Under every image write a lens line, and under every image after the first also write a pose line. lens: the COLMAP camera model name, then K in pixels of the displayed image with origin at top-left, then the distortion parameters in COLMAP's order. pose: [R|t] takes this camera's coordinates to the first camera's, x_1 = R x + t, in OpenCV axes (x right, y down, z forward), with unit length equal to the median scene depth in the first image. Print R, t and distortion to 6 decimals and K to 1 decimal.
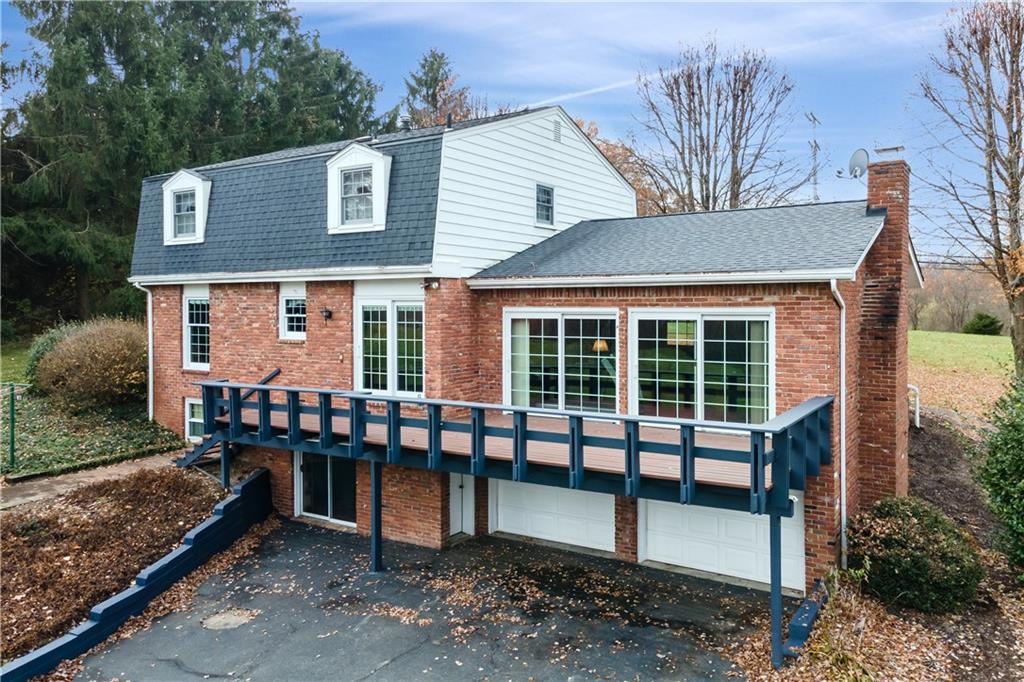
lens RADIAL K [[732.2, 0, 531.9], [0, 732.2, 338.2], [0, 0, 1]] dist [0.034943, 0.000646]
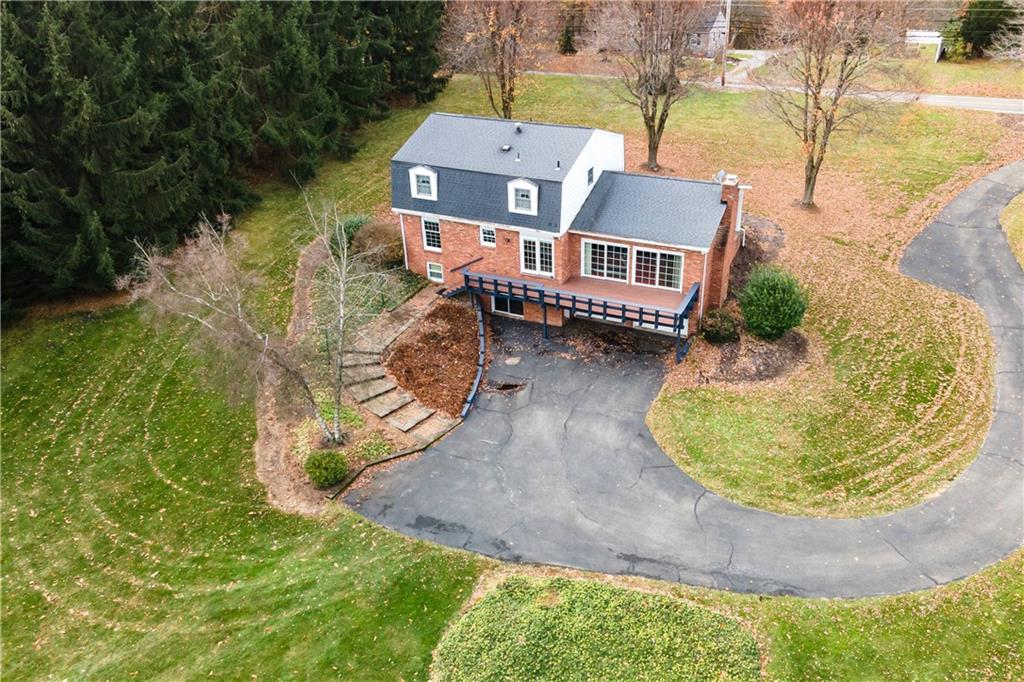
lens RADIAL K [[732.2, 0, 531.9], [0, 732.2, 338.2], [0, 0, 1]] dist [0.034943, 0.000646]
pose [[0.992205, -0.084946, 0.091177, -0.487345], [0.032396, 0.882336, 0.469503, -0.966220], [-0.120331, -0.462889, 0.878211, -1.419130]]
